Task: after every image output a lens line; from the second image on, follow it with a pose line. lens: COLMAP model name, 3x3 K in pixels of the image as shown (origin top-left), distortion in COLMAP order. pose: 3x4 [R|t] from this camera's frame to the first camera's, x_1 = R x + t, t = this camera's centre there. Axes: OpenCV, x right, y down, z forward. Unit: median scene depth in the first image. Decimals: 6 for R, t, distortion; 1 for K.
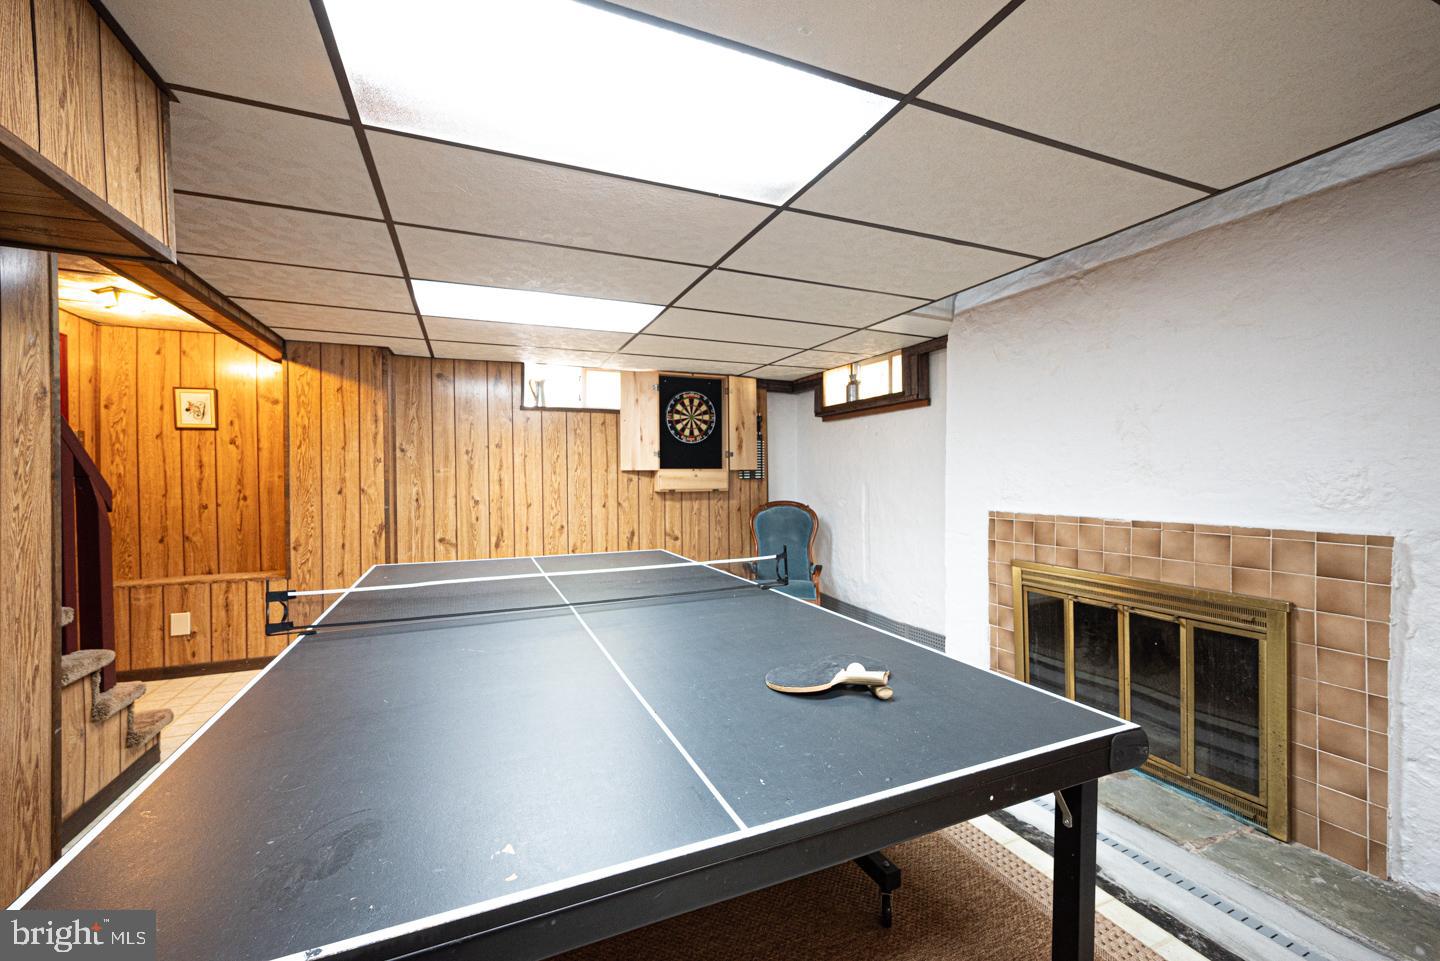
lens RADIAL K [[579.8, 0, 719.1], [0, 579.8, 479.8], [0, 0, 1]] dist [0.000164, -0.000367]
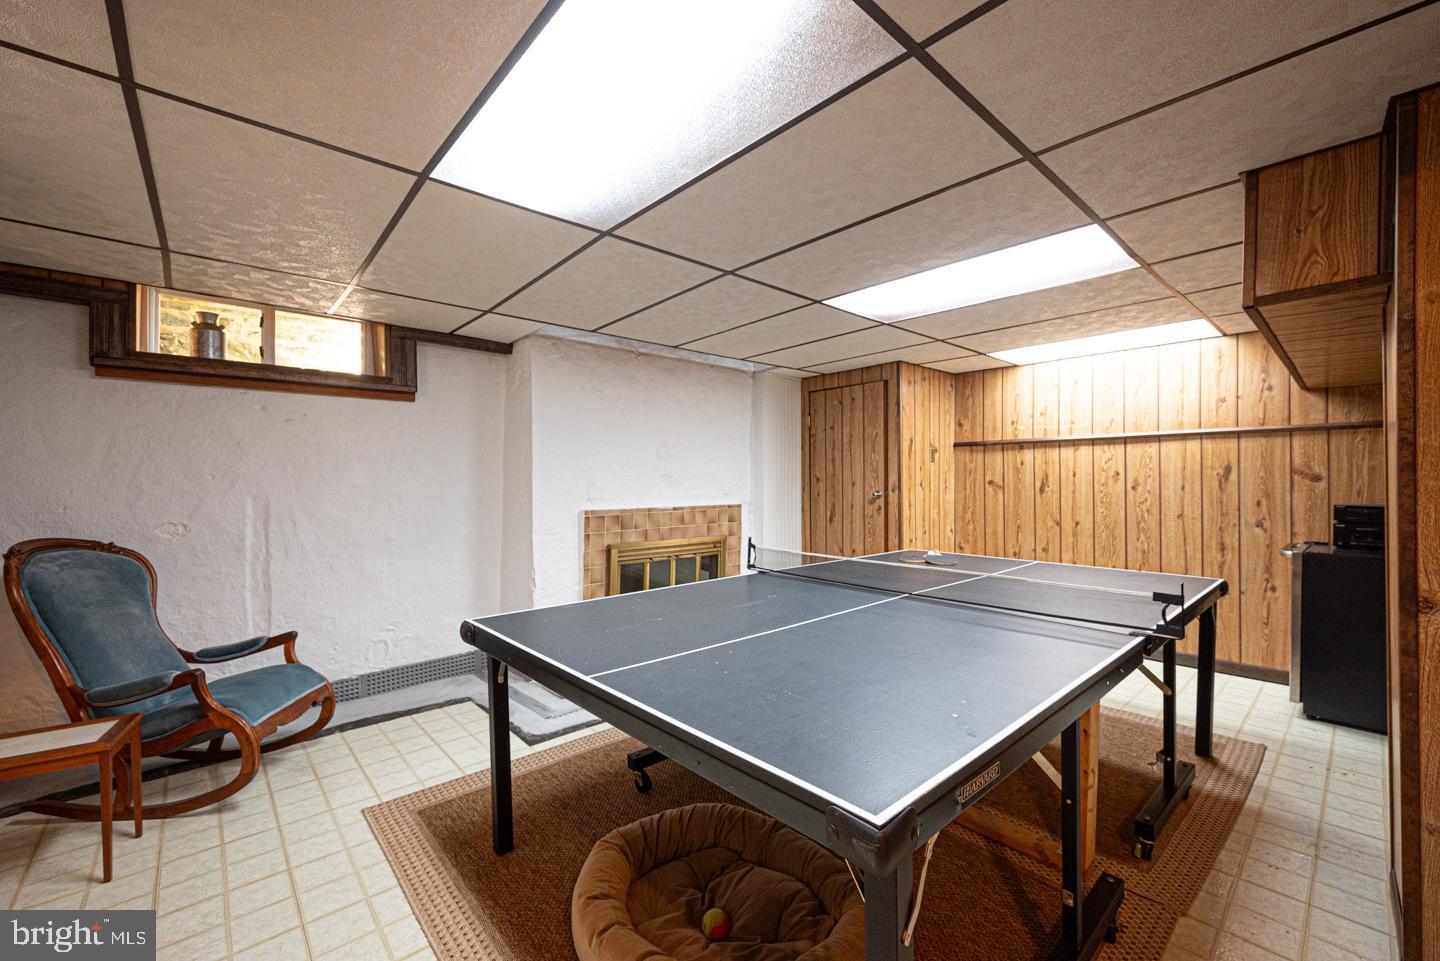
lens RADIAL K [[579.8, 0, 719.1], [0, 579.8, 479.8], [0, 0, 1]] dist [0.000164, -0.000367]
pose [[-0.326313, 0.007789, 0.945230, -0.838642], [0.012971, 0.999909, -0.003762, -0.004255], [-0.945173, 0.011033, -0.326385, 1.191512]]
